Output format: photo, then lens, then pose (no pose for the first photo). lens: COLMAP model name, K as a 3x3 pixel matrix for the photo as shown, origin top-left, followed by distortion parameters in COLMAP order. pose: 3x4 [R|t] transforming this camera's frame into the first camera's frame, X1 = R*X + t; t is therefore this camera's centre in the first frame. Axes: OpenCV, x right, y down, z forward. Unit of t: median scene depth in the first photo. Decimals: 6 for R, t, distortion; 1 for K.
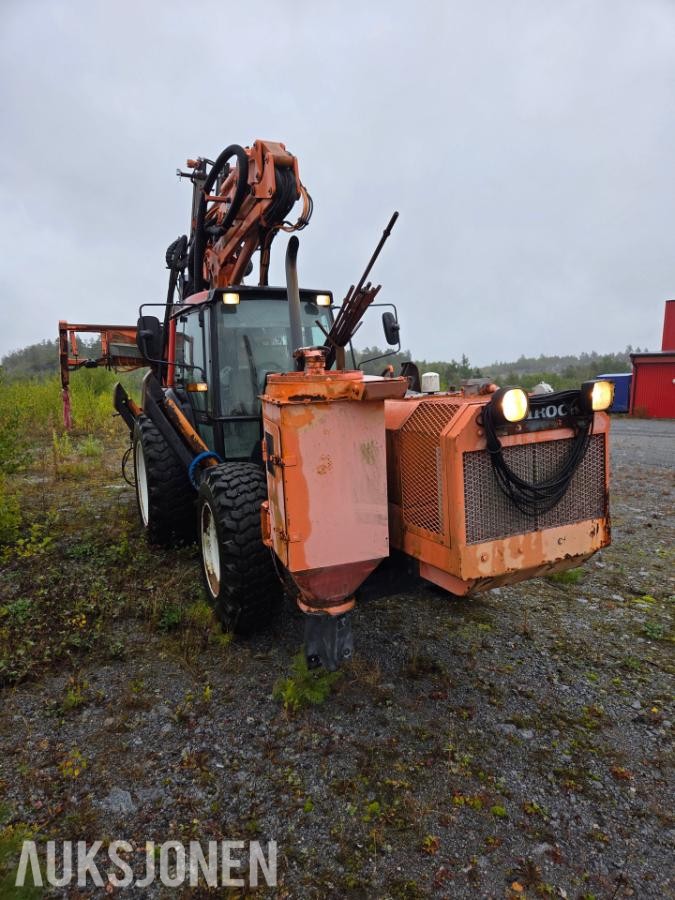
lens RADIAL K [[621.3, 0, 324.3], [0, 621.3, 453.5], [0, 0, 1]] dist [0.051350, -0.006594]
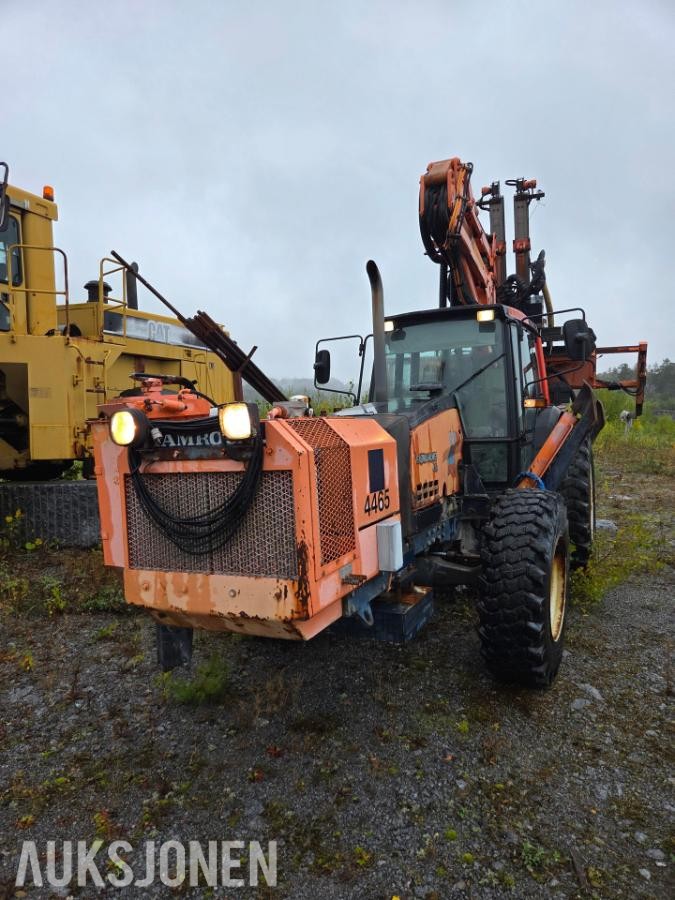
lens RADIAL K [[621.3, 0, 324.3], [0, 621.3, 453.5], [0, 0, 1]] dist [0.051350, -0.006594]
pose [[0.610287, 0.060651, -0.789855, 1.127497], [-0.085459, 0.996287, 0.010472, -0.067666], [0.787557, 0.061110, 0.613204, 0.587346]]
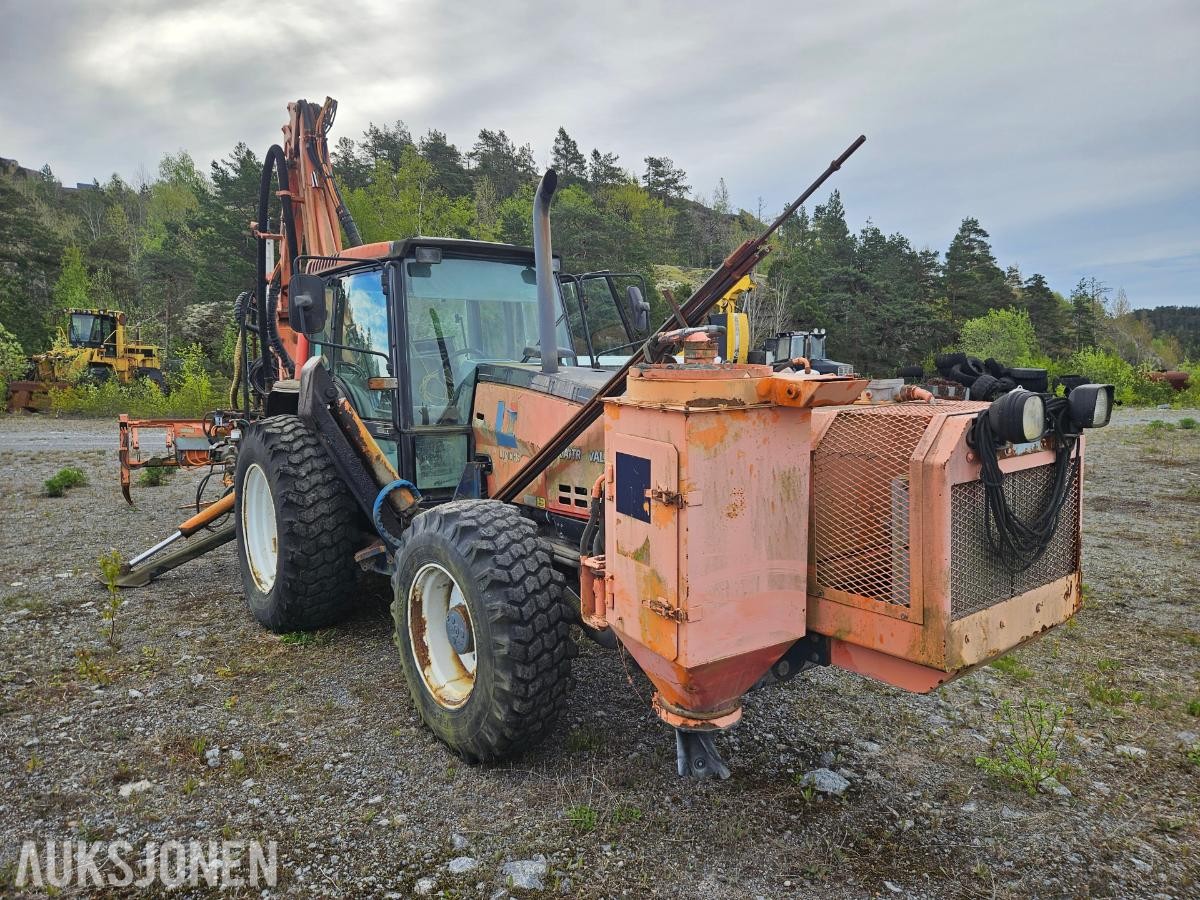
lens RADIAL K [[828.4, 0, 599.2], [0, 828.4, 444.2], [0, 0, 1]] dist [0.051350, -0.006594]
pose [[0.976722, 0.007039, 0.214393, -0.333721], [0.001202, 0.999266, -0.038286, -0.011041], [-0.214505, 0.037652, 0.975997, 0.162299]]
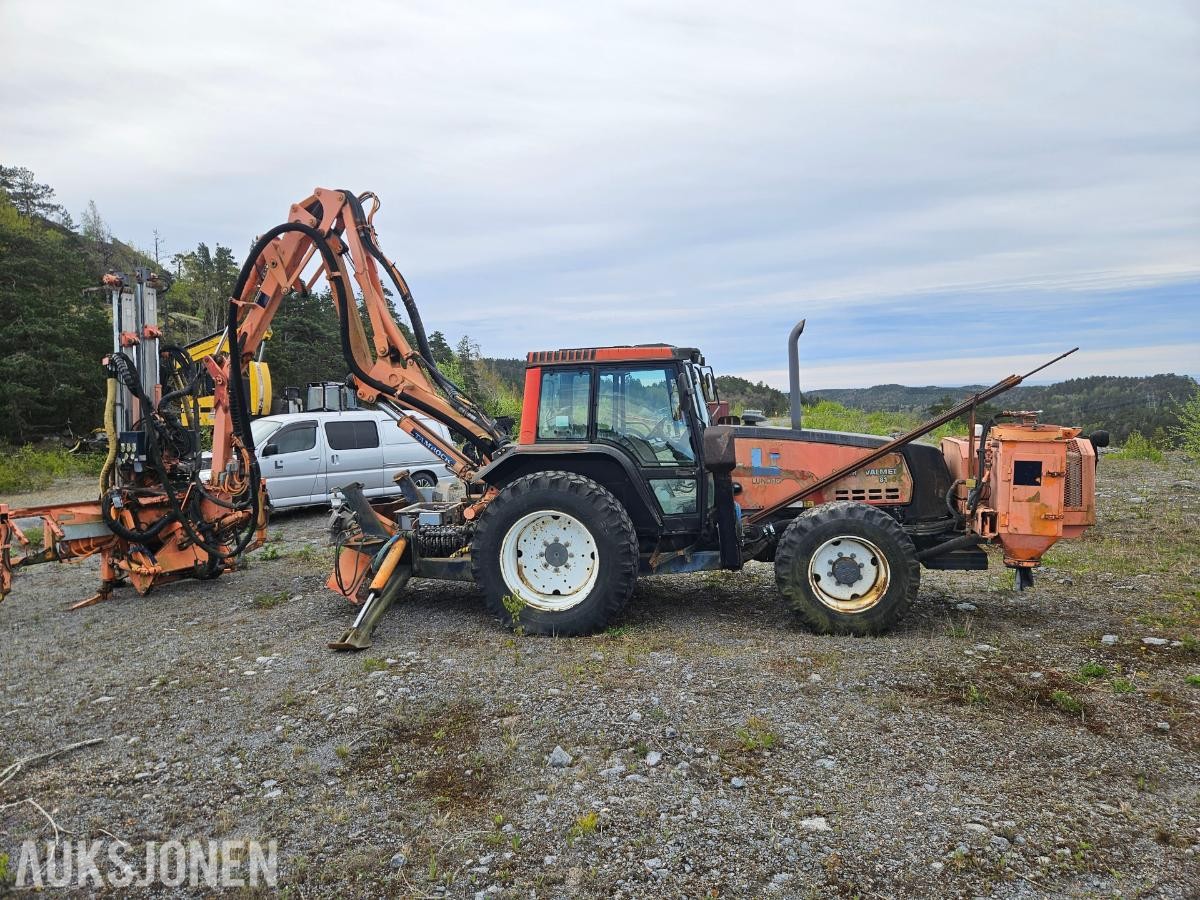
lens RADIAL K [[828.2, 0, 619.9], [0, 828.2, 447.8], [0, 0, 1]] dist [0.048025, -0.027688]
pose [[0.536086, -0.031709, 0.843568, -2.787594], [0.114566, 0.992782, -0.035488, -0.122201], [-0.836353, 0.115669, 0.535849, 0.755464]]
